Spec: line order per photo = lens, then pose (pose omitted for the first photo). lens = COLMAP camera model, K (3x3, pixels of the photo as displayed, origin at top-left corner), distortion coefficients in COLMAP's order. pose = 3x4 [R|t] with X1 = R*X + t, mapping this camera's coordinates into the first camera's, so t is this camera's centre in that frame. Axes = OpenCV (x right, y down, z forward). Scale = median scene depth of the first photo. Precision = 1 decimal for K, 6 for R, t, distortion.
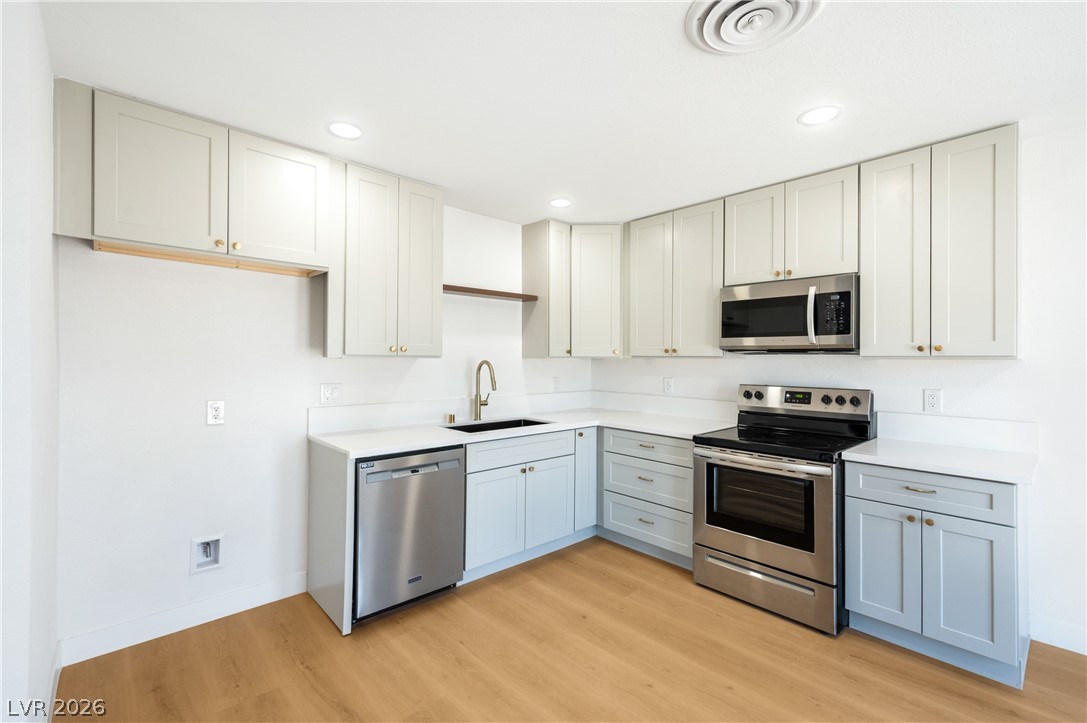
lens RADIAL K [[470.5, 0, 541.0], [0, 470.5, 356.1], [0, 0, 1]] dist [0.001717, 0.000077]
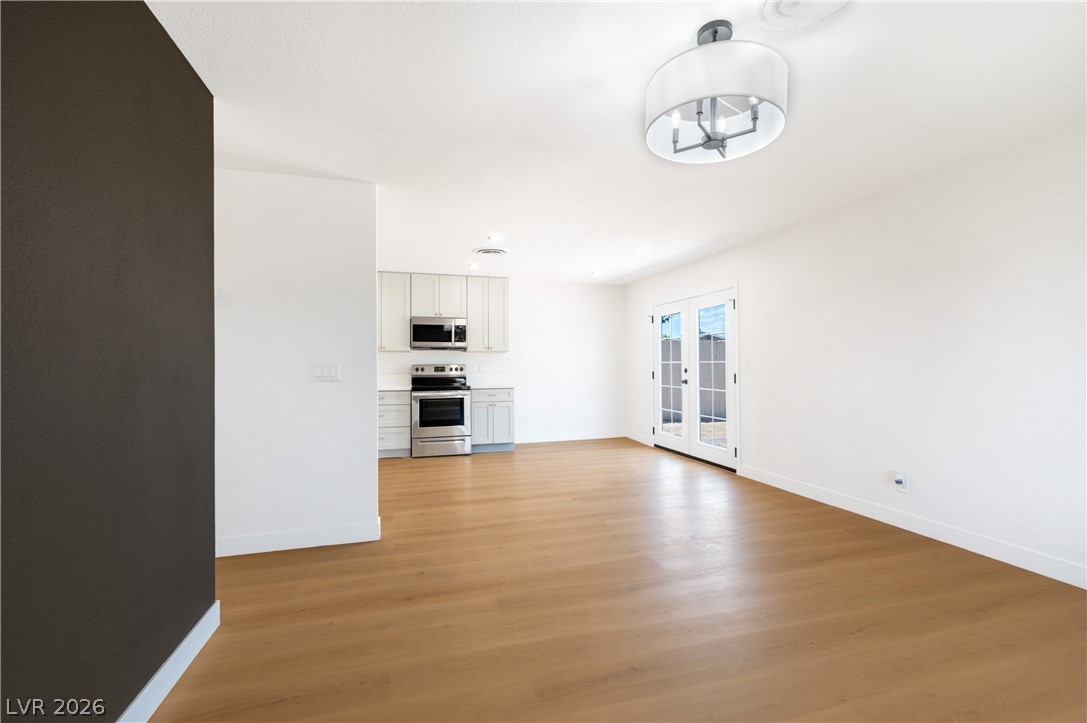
lens RADIAL K [[470.5, 0, 540.9], [0, 470.5, 372.6], [0, 0, 1]] dist [0.001717, 0.000077]
pose [[0.456495, -0.028497, 0.889269, -1.285204], [0.001100, 0.999504, 0.031465, 0.034359], [-0.889725, -0.013386, 0.456300, -0.480492]]
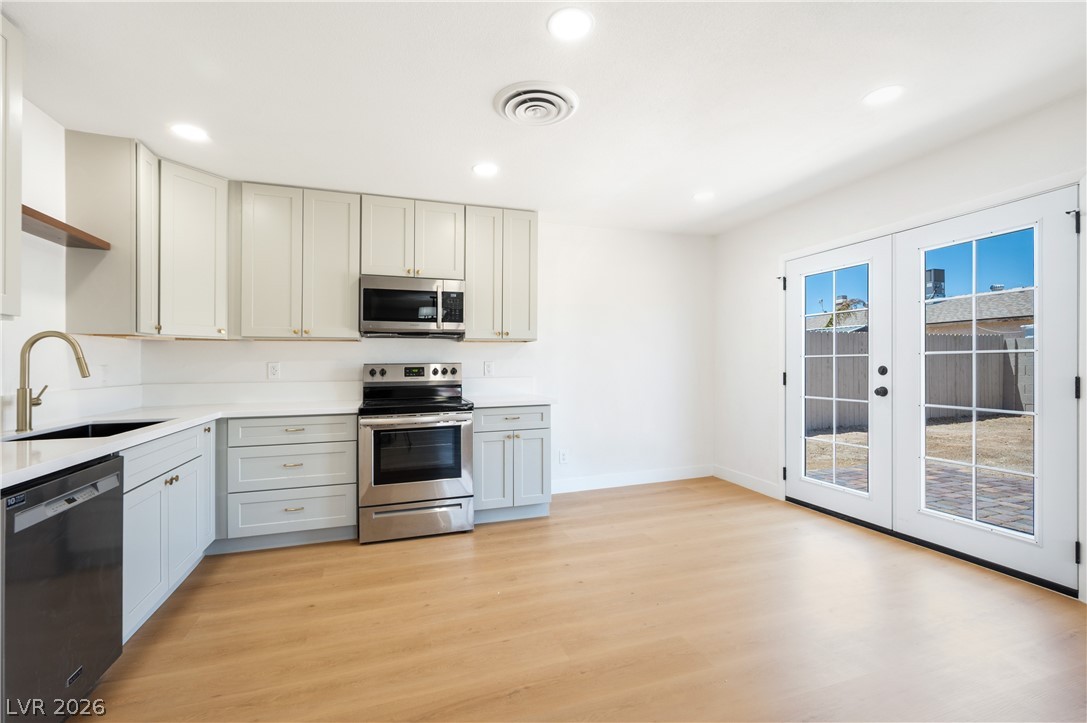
lens RADIAL K [[470.5, 0, 547.2], [0, 470.5, 365.4], [0, 0, 1]] dist [0.001717, 0.000077]
pose [[0.405233, -0.014941, 0.914091, -0.484091], [0.007058, 0.999888, 0.013215, 0.058224], [-0.914186, 0.001096, 0.405293, 0.165746]]
